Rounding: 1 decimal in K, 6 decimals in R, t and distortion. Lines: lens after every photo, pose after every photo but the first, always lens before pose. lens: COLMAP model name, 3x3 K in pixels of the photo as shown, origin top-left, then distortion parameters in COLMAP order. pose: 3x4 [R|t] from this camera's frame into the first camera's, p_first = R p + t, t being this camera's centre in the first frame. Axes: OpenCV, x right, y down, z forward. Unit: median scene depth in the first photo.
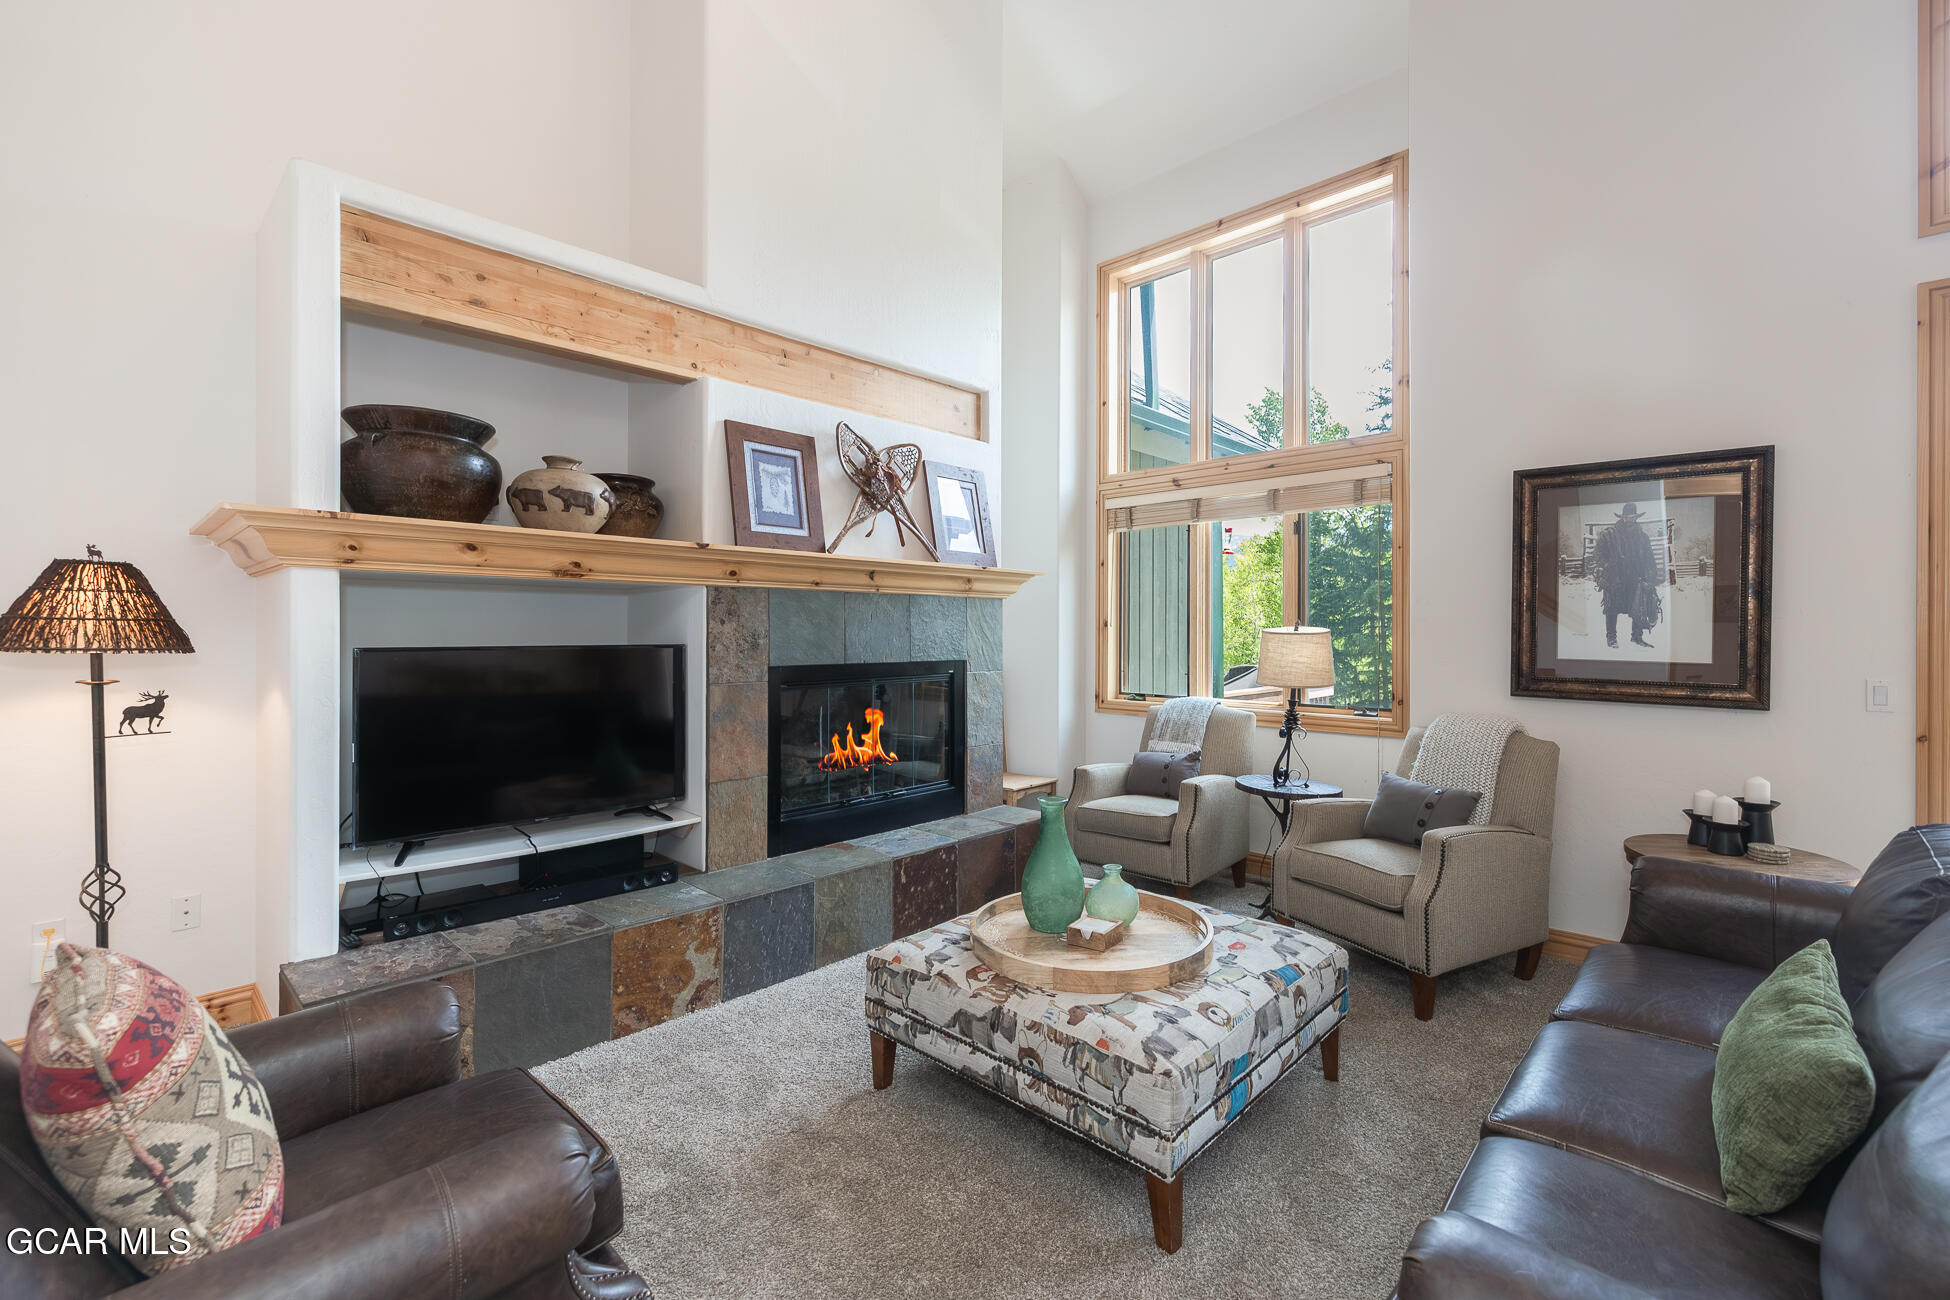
lens RADIAL K [[841.5, 0, 1015.5], [0, 841.5, 631.7], [0, 0, 1]] dist [-0.000252, 0.000236]
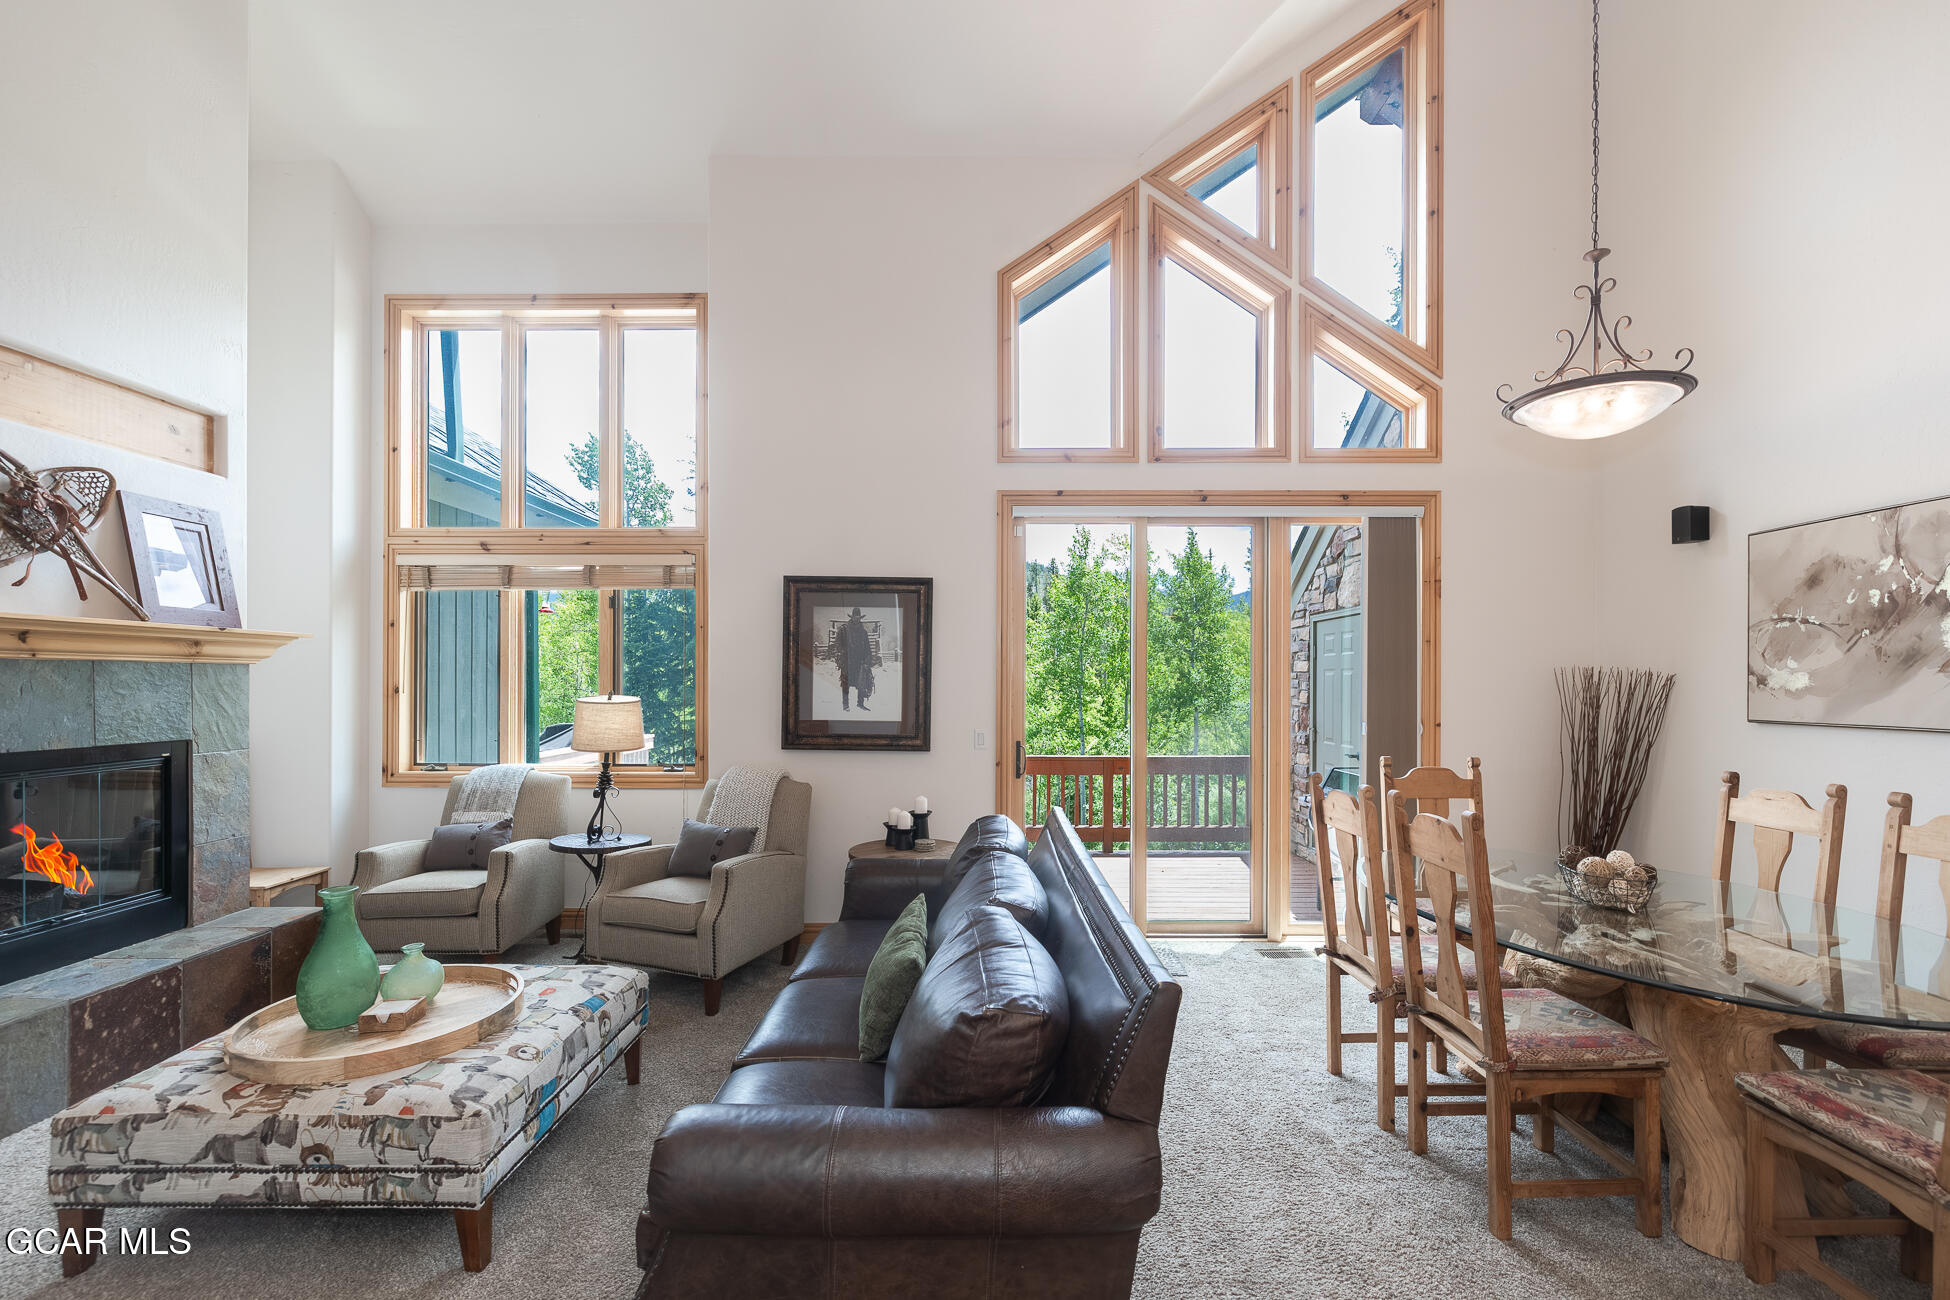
lens RADIAL K [[825.1, 0, 982.7], [0, 825.1, 676.5], [0, 0, 1]] dist [0.001463, 0.000339]
pose [[0.743341, 0.001054, 0.668912, -0.030337], [0.001040, 0.999996, -0.002732, -0.031530], [-0.668912, 0.002727, 0.743337, -0.149000]]
